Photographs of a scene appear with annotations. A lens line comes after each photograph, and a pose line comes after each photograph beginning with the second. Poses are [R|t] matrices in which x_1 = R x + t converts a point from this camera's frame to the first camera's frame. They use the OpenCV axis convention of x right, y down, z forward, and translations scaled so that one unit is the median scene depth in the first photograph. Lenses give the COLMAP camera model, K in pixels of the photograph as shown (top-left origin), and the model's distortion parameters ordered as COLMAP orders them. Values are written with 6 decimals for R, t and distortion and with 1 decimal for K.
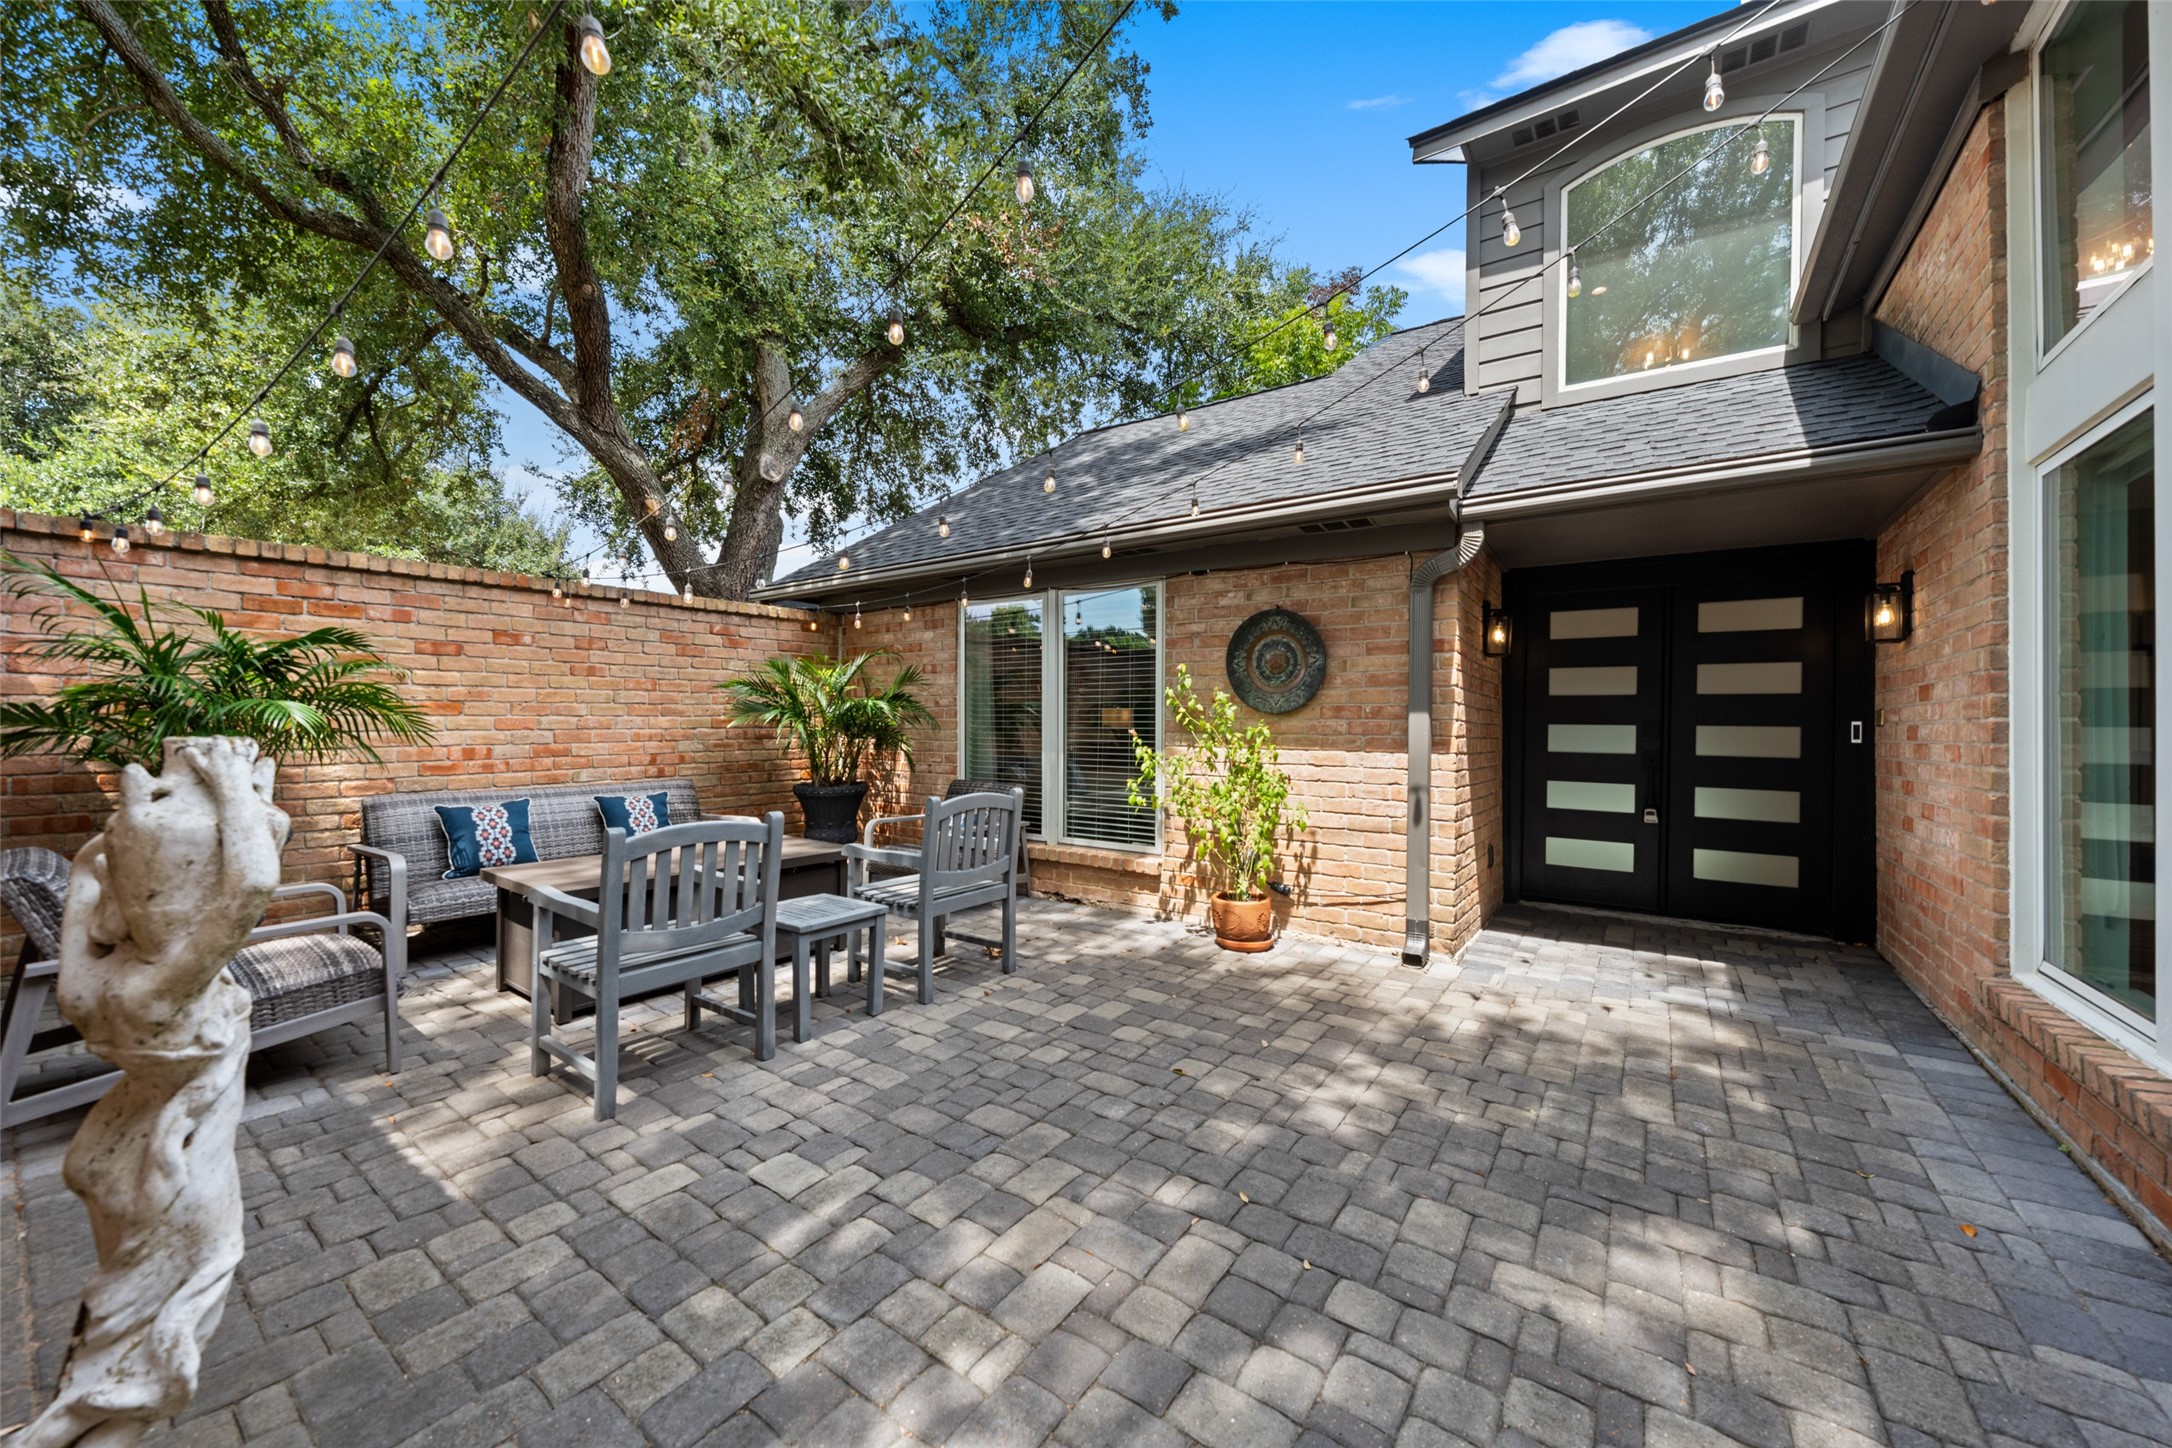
lens RADIAL K [[786.5, 0, 1087.9], [0, 786.5, 720.3], [0, 0, 1]] dist [0.000696, 0.000020]
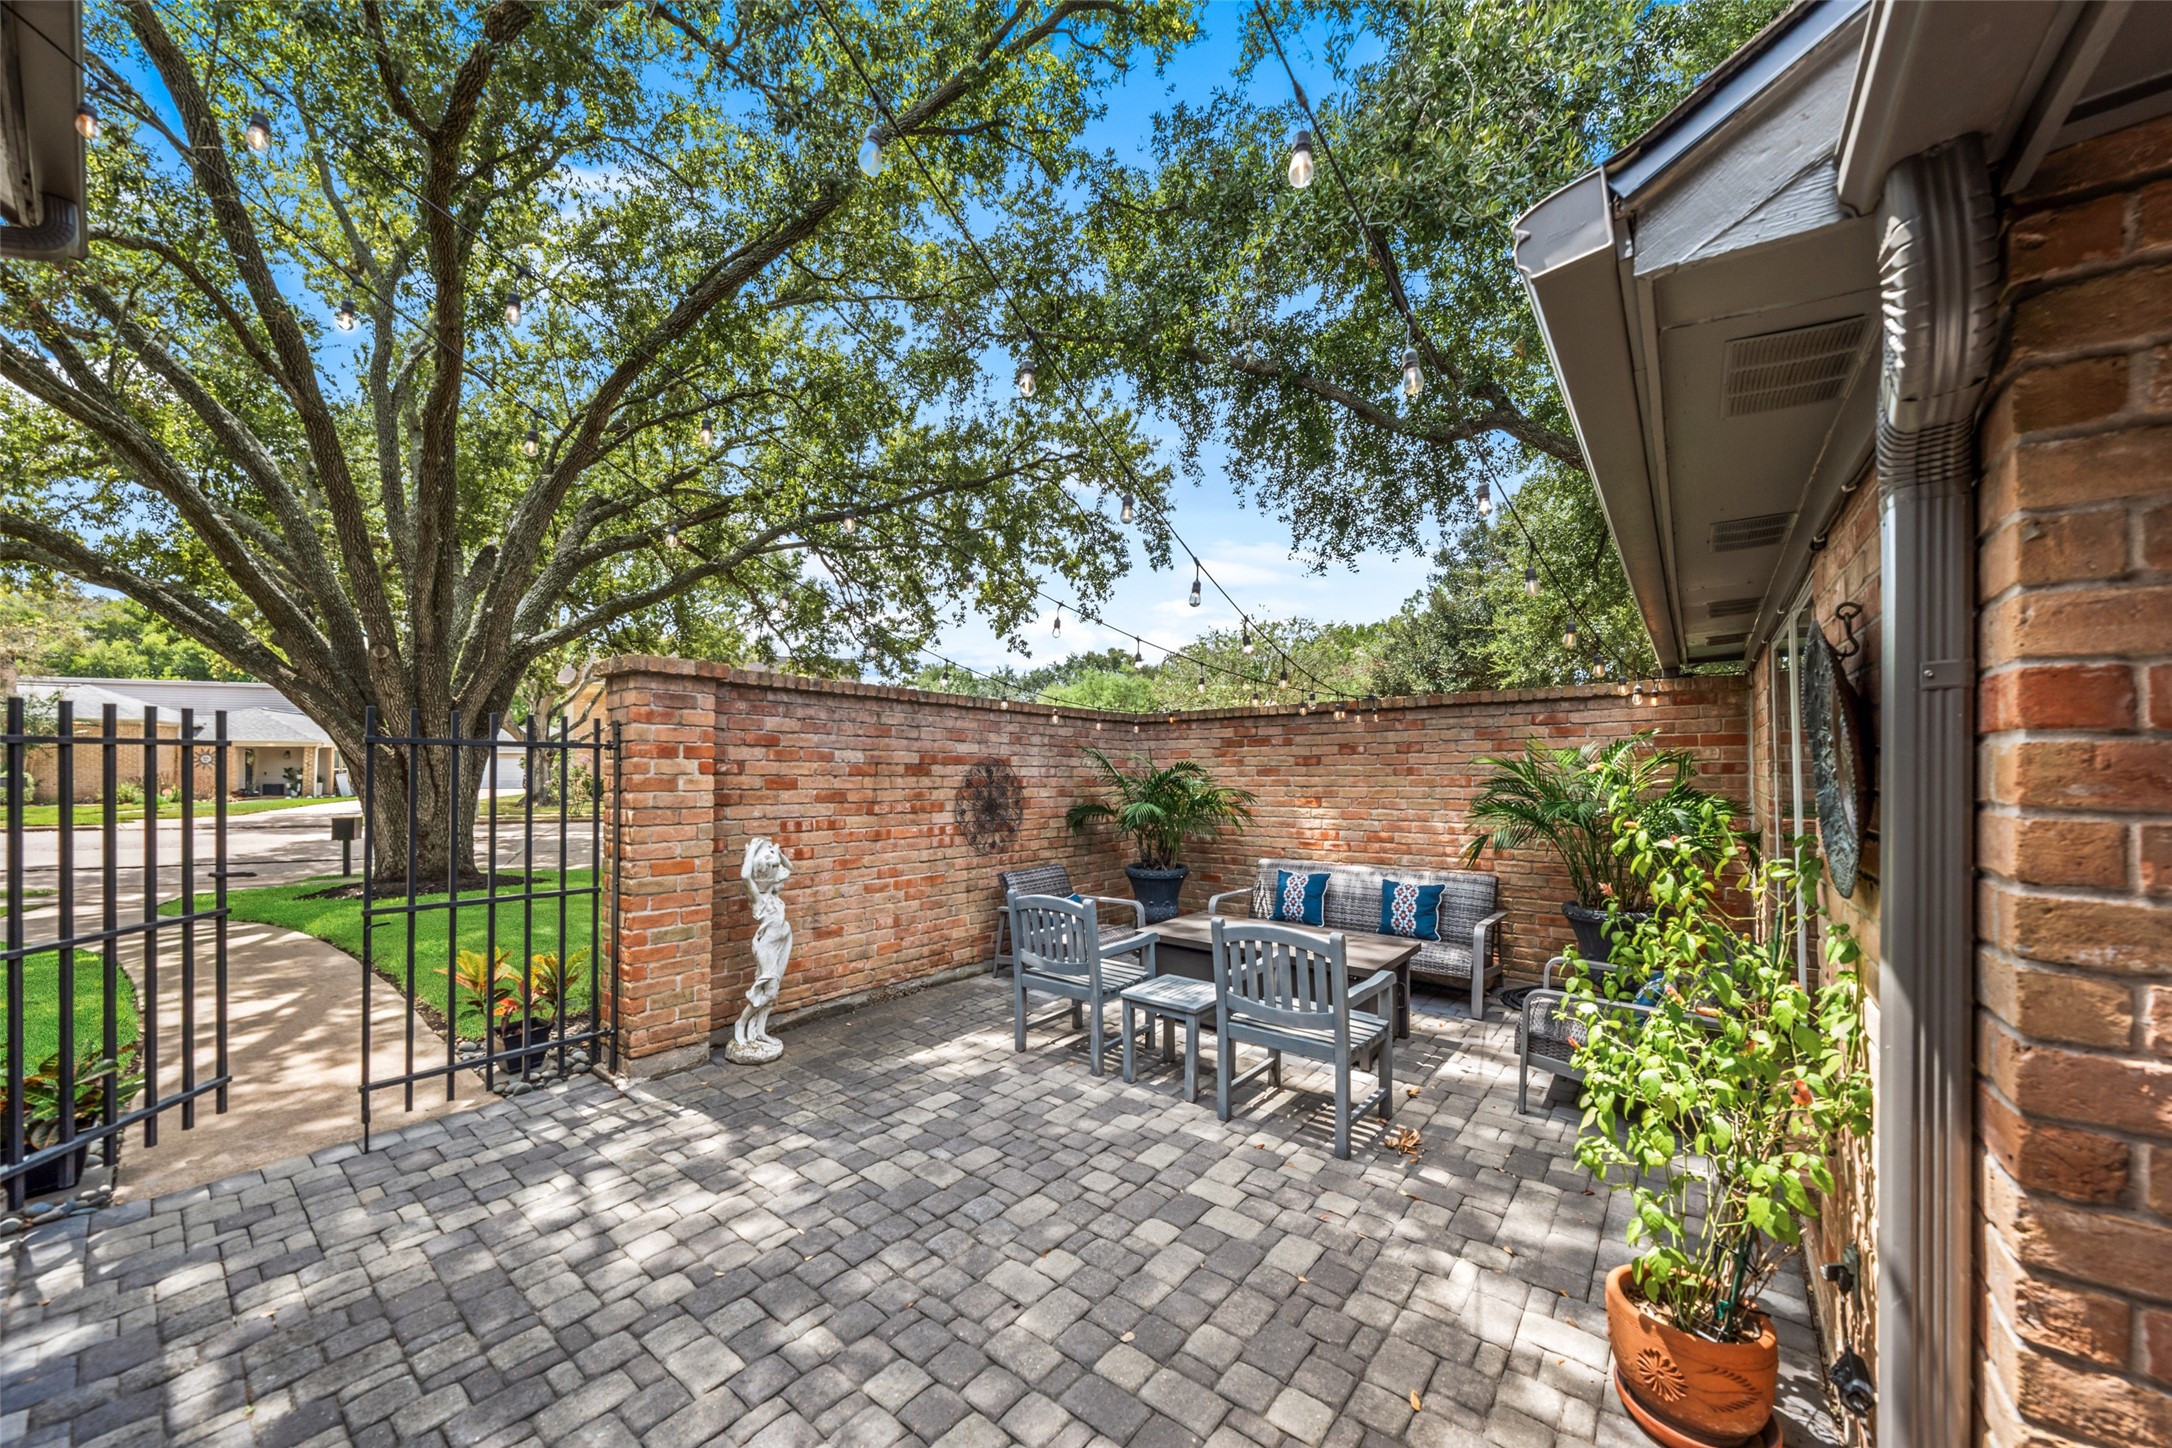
lens RADIAL K [[786.5, 0, 1085.5], [0, 786.5, 765.9], [0, 0, 1]] dist [0.000696, 0.000020]
pose [[-0.050895, -0.008646, -0.998667, 0.869154], [0.001000, 0.999962, -0.008708, -0.095726], [0.998704, -0.001442, -0.050884, 0.917517]]
